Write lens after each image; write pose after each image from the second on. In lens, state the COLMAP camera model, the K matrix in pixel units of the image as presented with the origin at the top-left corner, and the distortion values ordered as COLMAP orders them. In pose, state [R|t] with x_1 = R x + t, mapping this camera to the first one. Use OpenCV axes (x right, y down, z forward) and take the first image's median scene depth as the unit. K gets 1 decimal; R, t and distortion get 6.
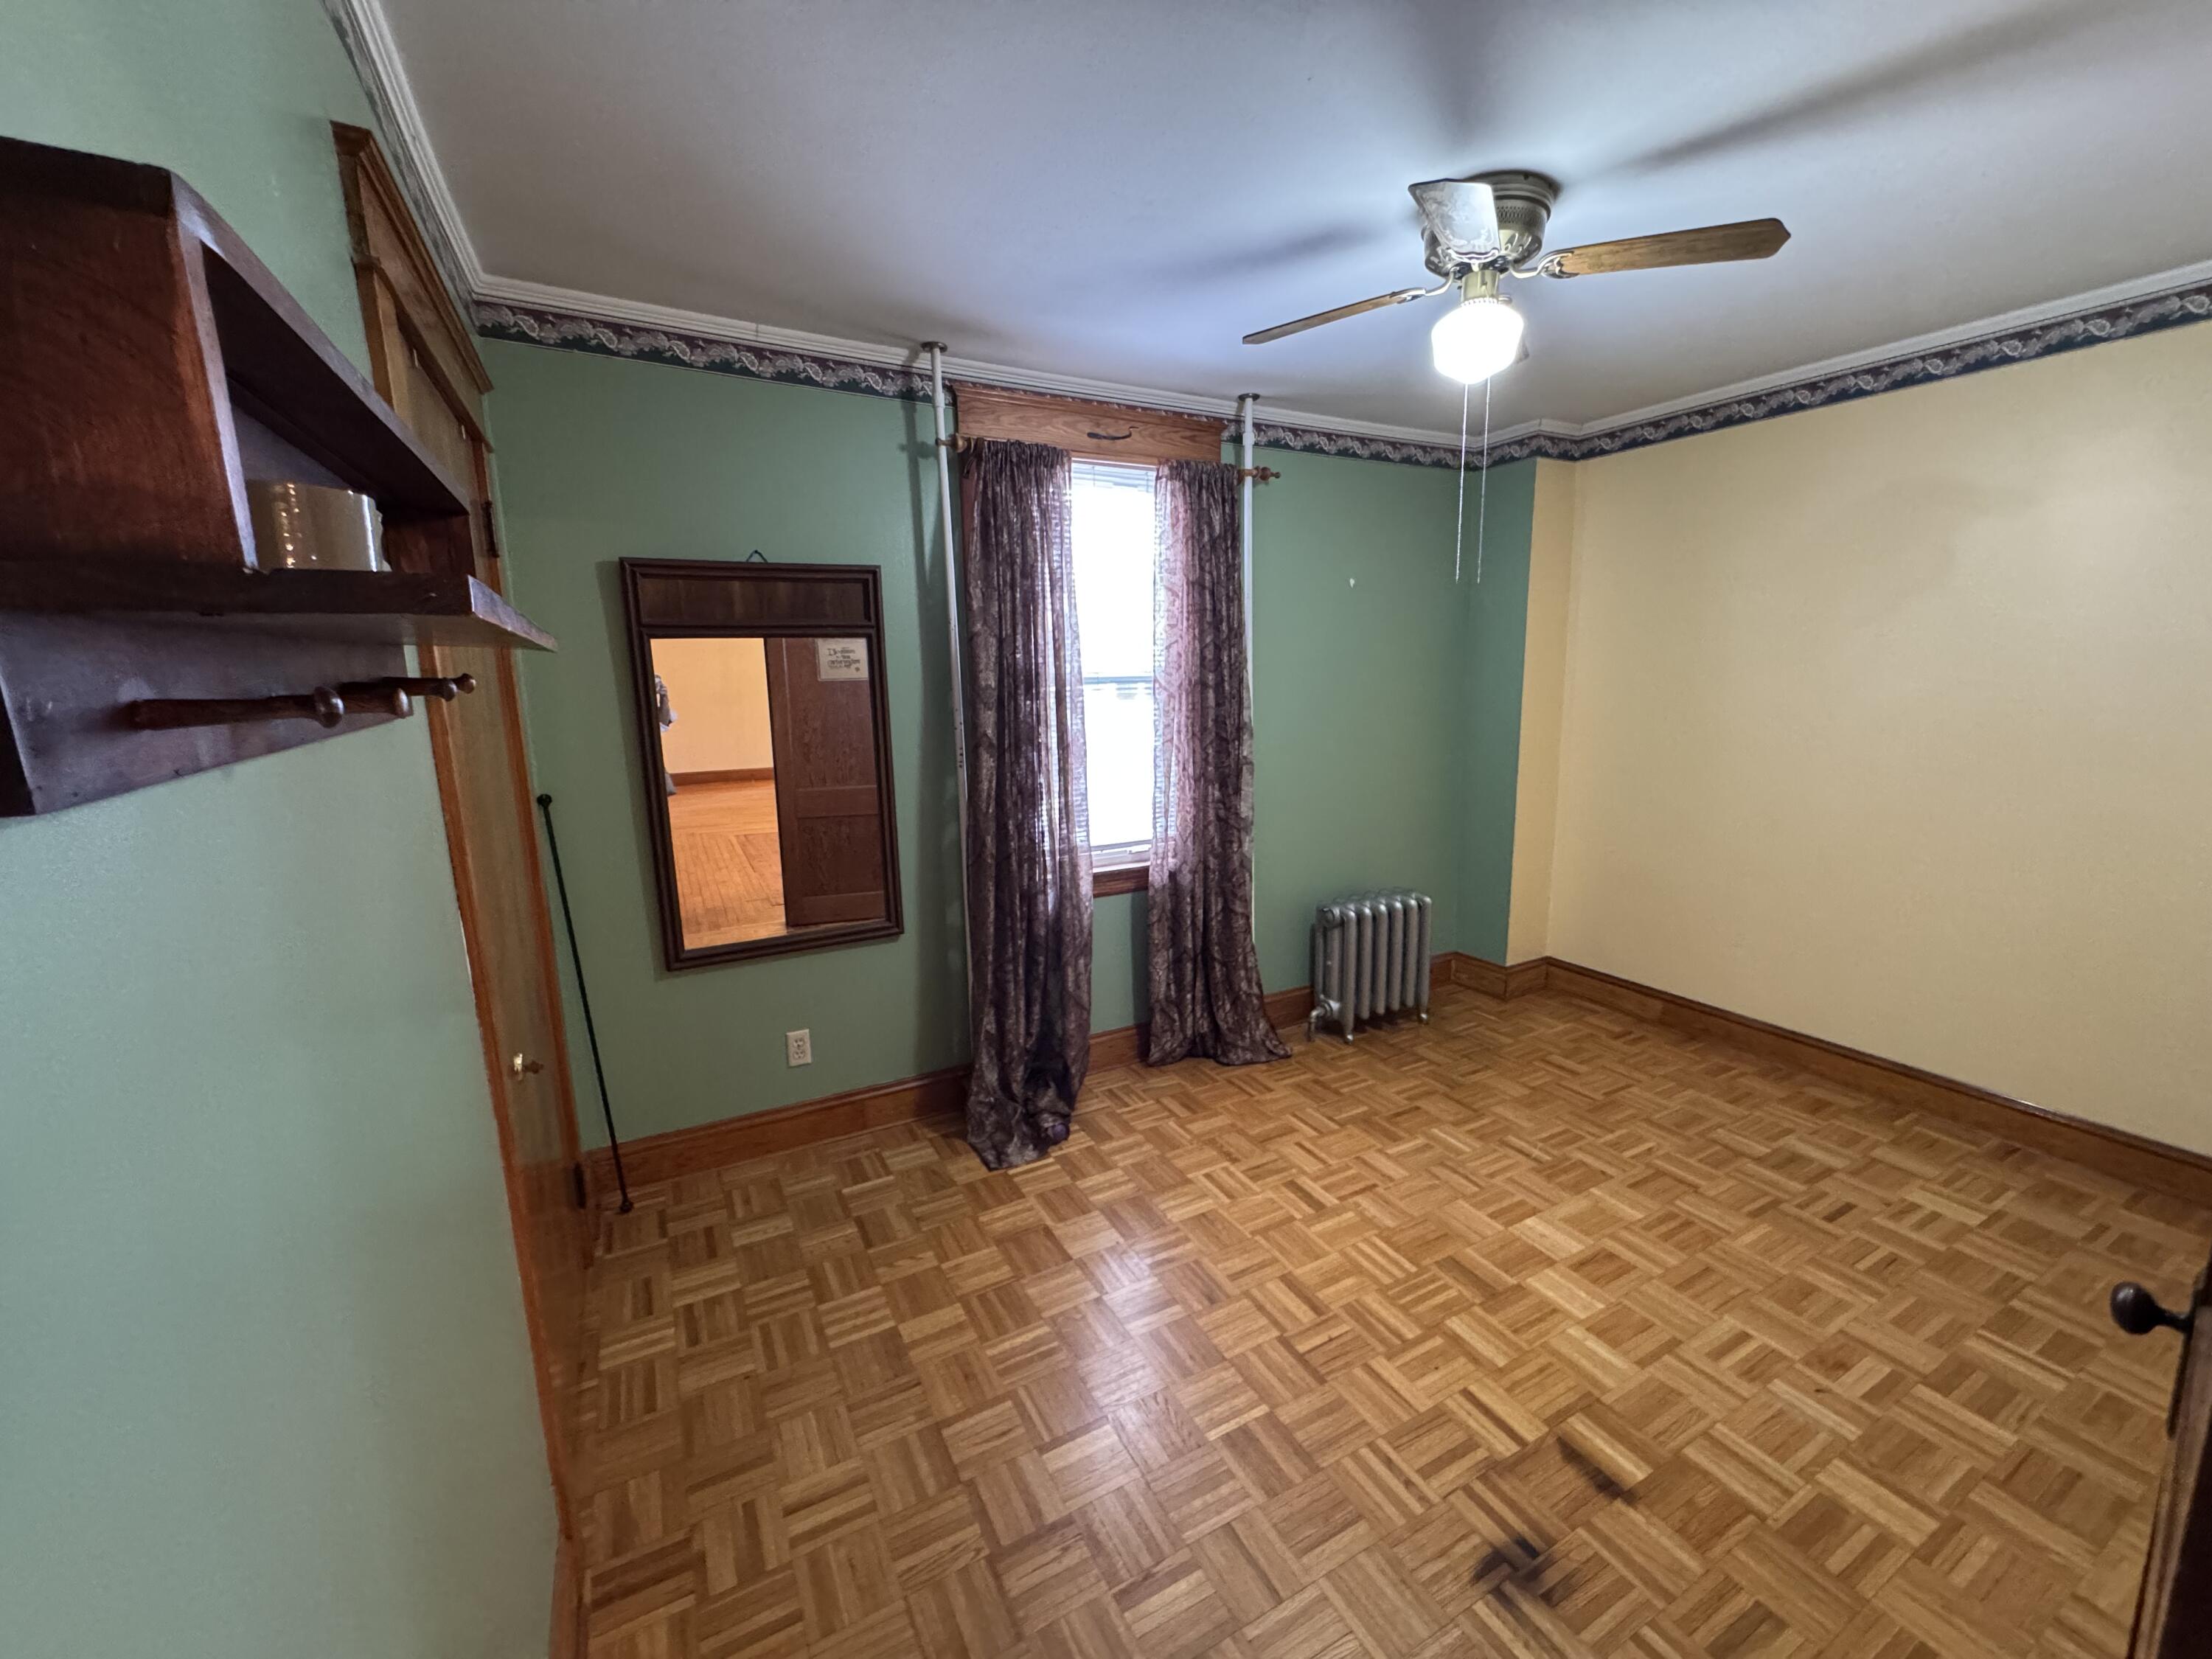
lens RADIAL K [[882.9, 0, 1107.6], [0, 882.9, 827.4], [0, 0, 1]] dist [-0.000308, -0.000330]
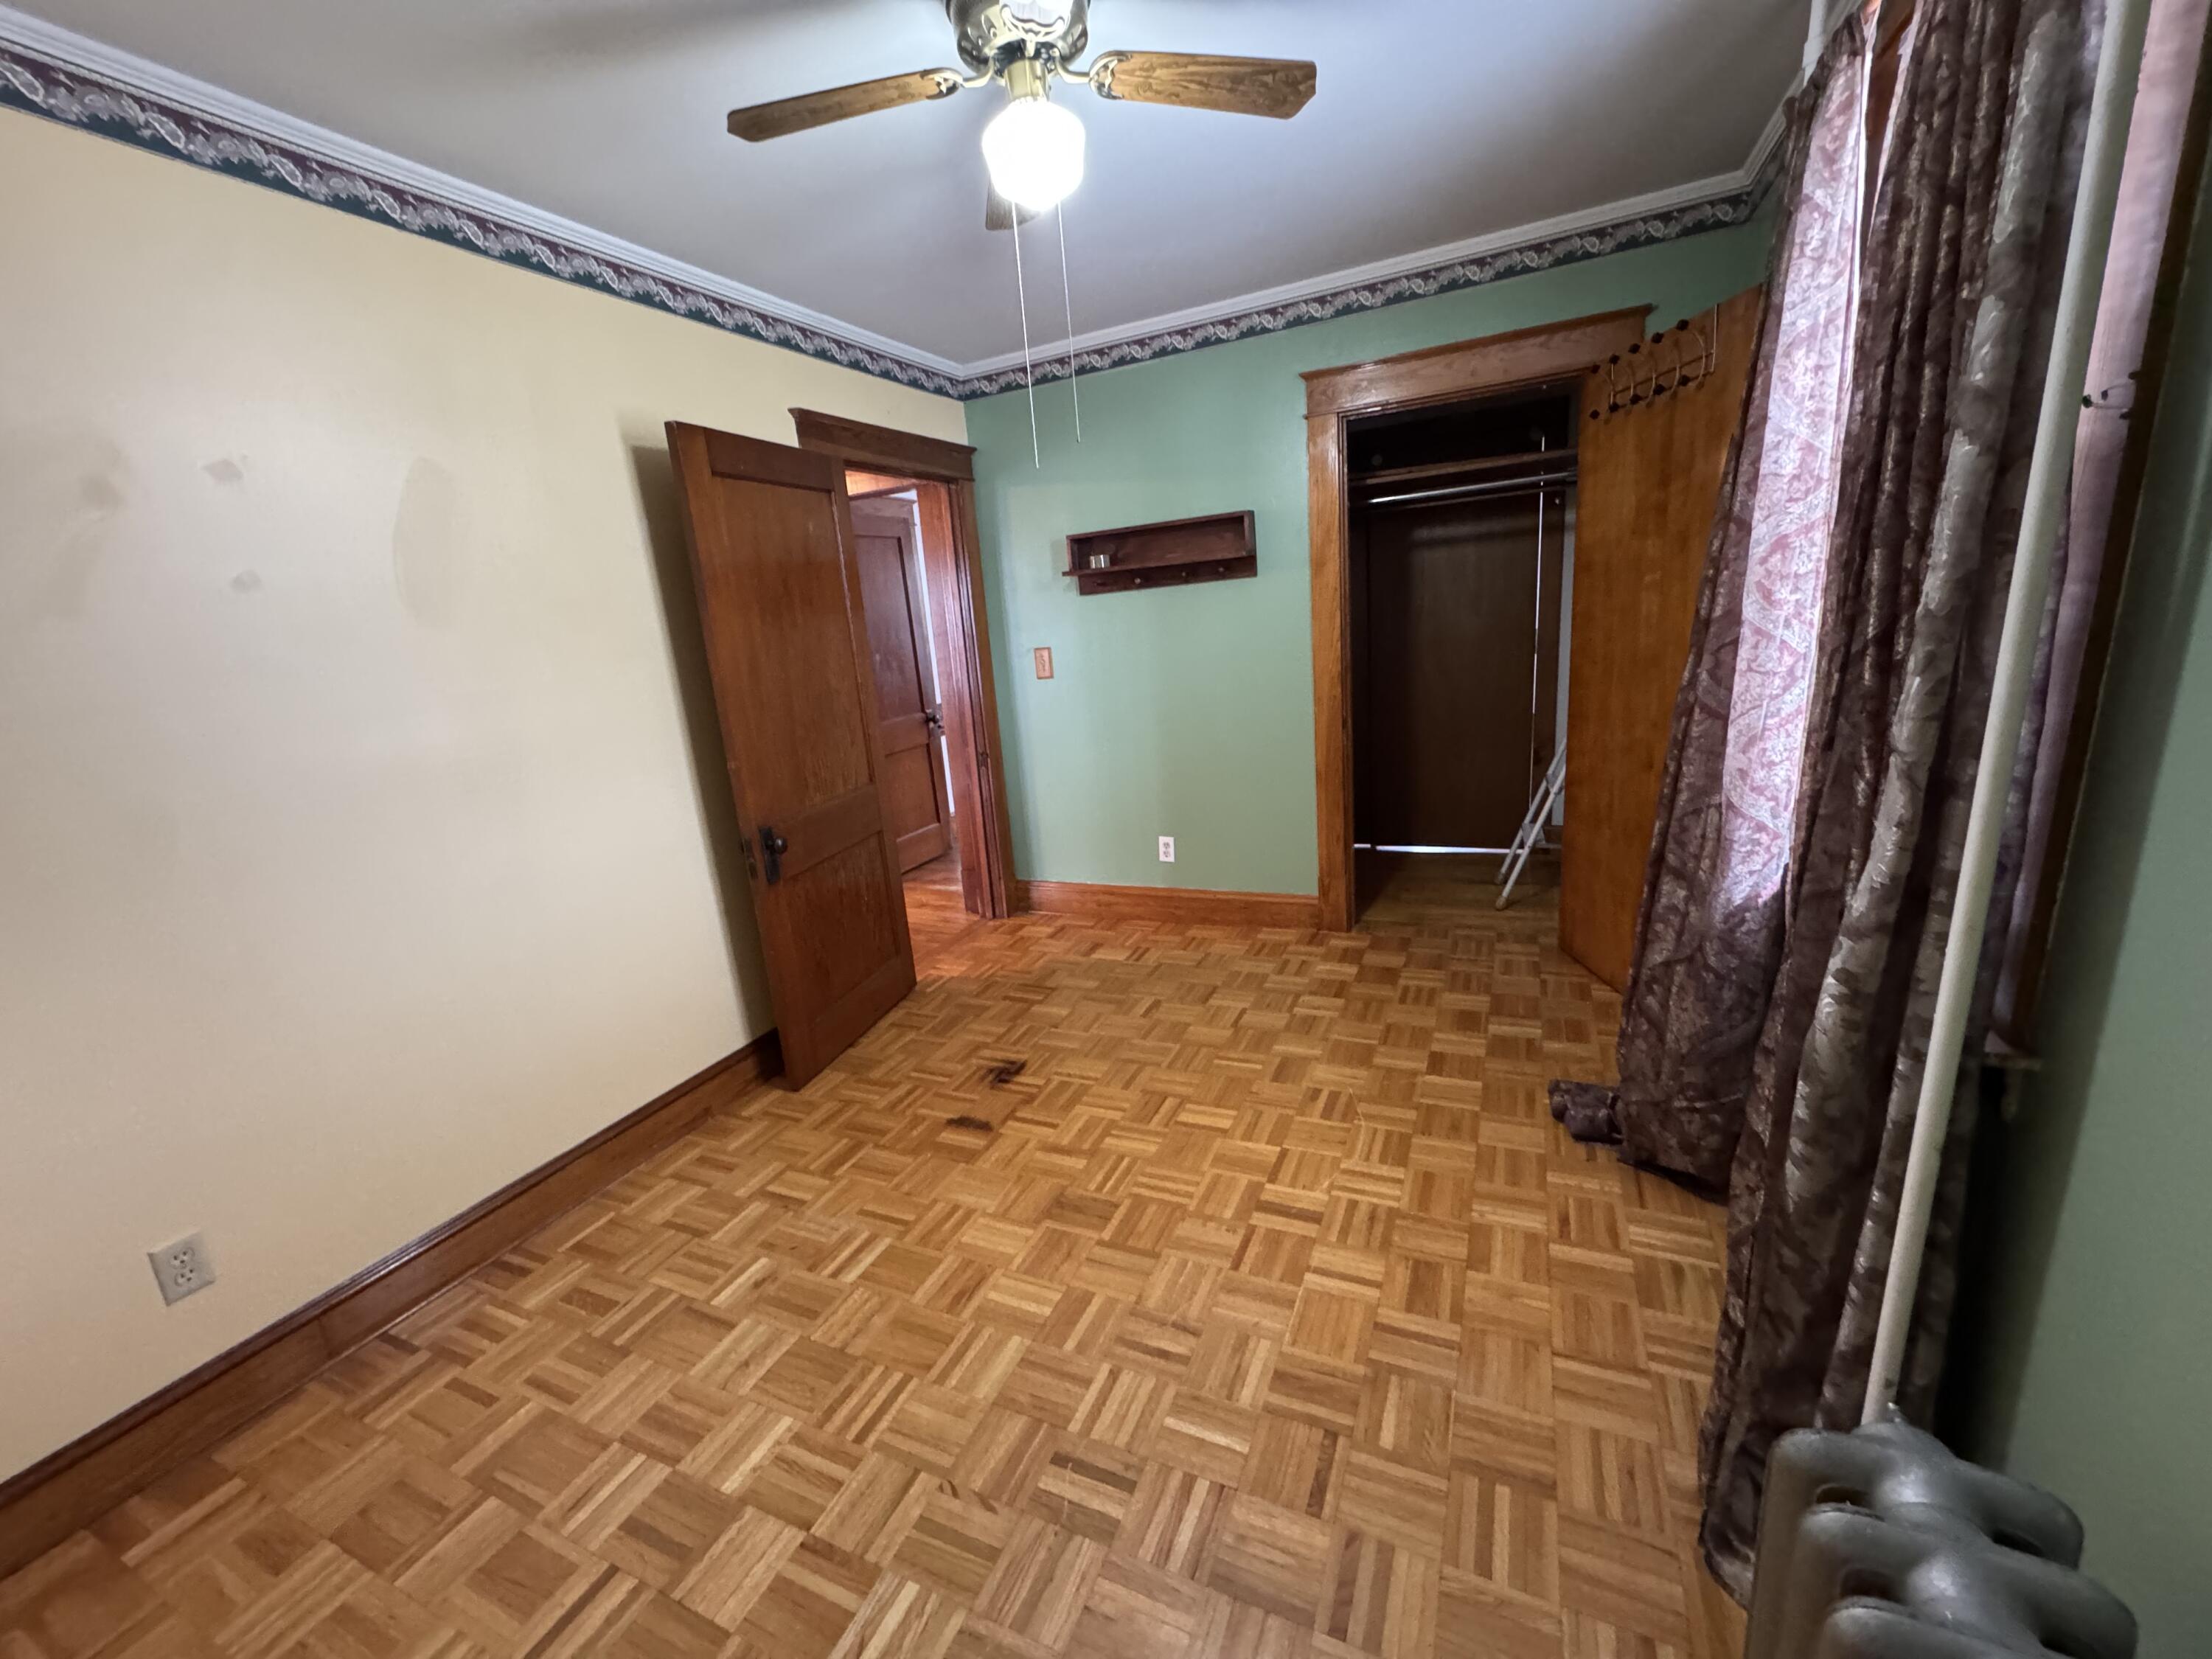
lens RADIAL K [[882.9, 0, 1107.6], [0, 882.9, 827.4], [0, 0, 1]] dist [-0.000308, -0.000330]
pose [[-0.794740, 0.213526, -0.568151, 0.956725], [-0.018716, 0.927008, 0.374575, -0.265833], [0.606662, 0.308324, -0.732733, 1.797469]]
